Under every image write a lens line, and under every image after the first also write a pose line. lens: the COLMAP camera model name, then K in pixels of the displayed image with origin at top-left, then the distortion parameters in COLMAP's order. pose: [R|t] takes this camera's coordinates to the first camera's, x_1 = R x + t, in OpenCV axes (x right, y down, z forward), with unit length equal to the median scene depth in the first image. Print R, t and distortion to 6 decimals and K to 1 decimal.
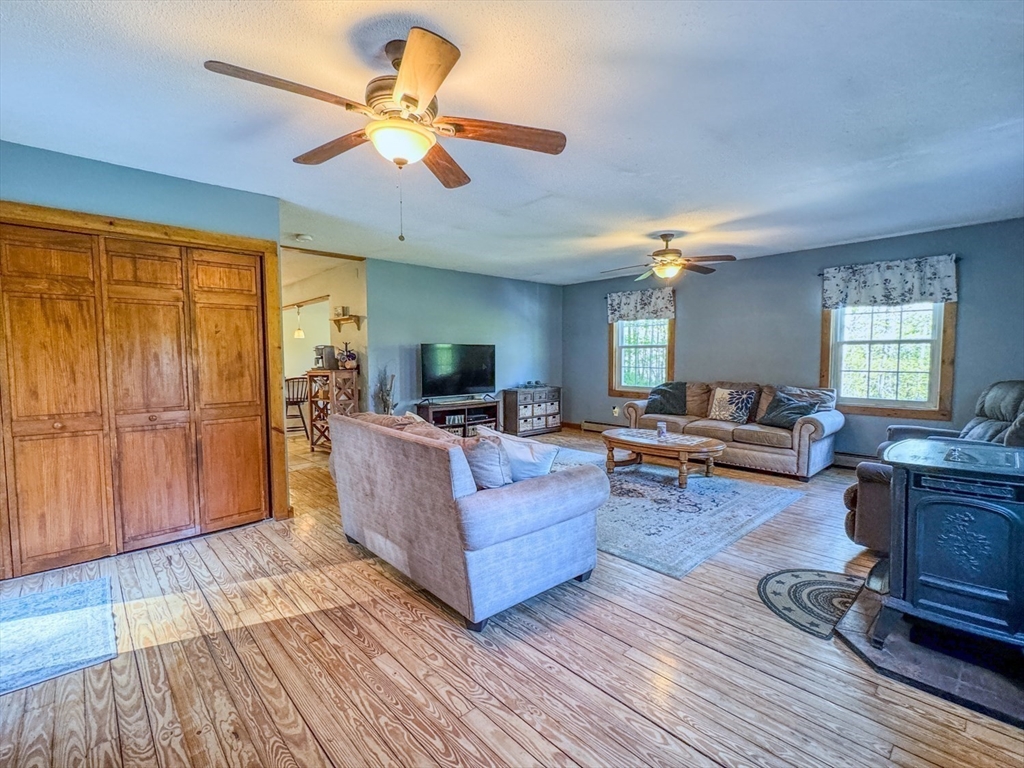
lens RADIAL K [[471.4, 0, 510.0], [0, 471.4, 382.8], [0, 0, 1]] dist [-0.001993, 0.000128]
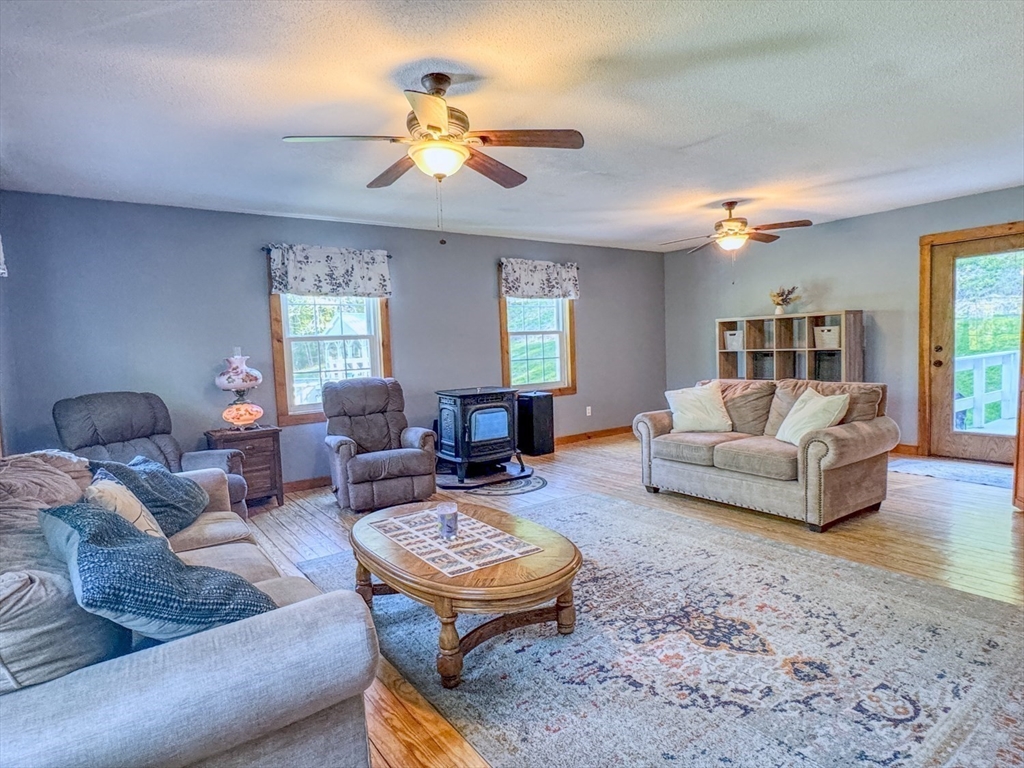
lens RADIAL K [[564.9, 0, 516.5], [0, 564.9, 388.3], [0, 0, 1]] dist [0.003238, -0.001018]
pose [[-0.992179, 0.033445, 0.120256, 0.218389], [0.049932, 0.989337, 0.136820, -0.101128], [-0.114398, 0.141755, -0.983269, 1.699042]]
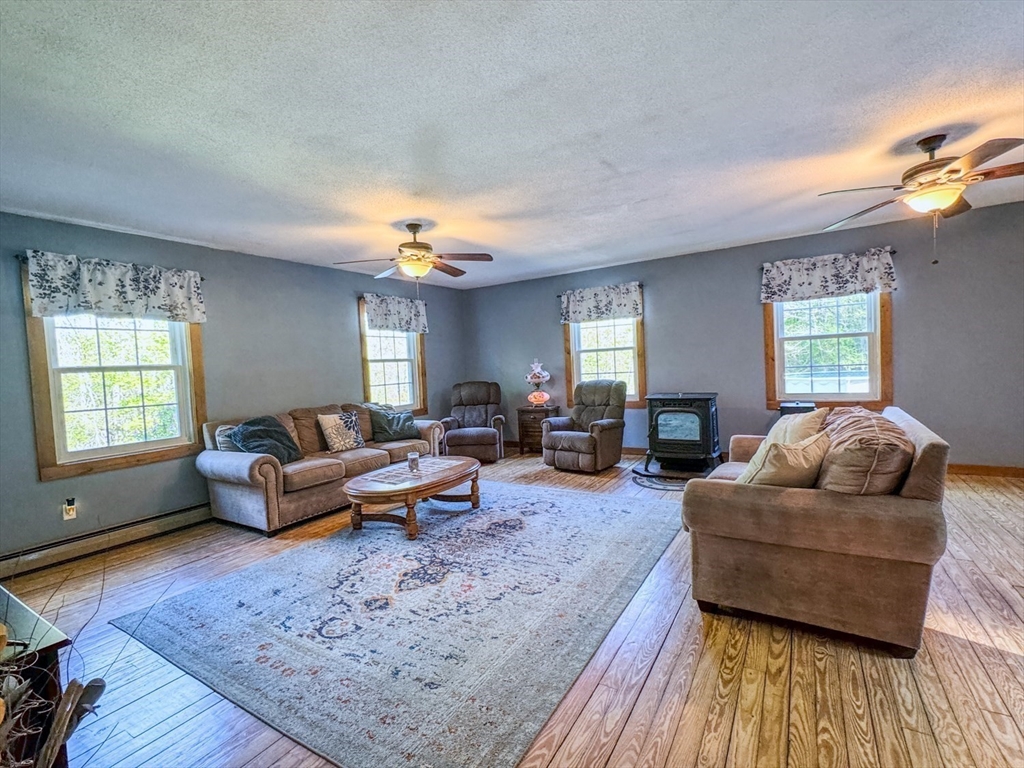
lens RADIAL K [[471.4, 0, 512.0], [0, 471.4, 384.9], [0, 0, 1]] dist [-0.001993, 0.000128]
pose [[-0.266575, -0.025866, 0.963467, -0.570608], [0.108402, 0.992492, 0.056638, -0.067501], [-0.957699, 0.119541, -0.261770, 1.184788]]
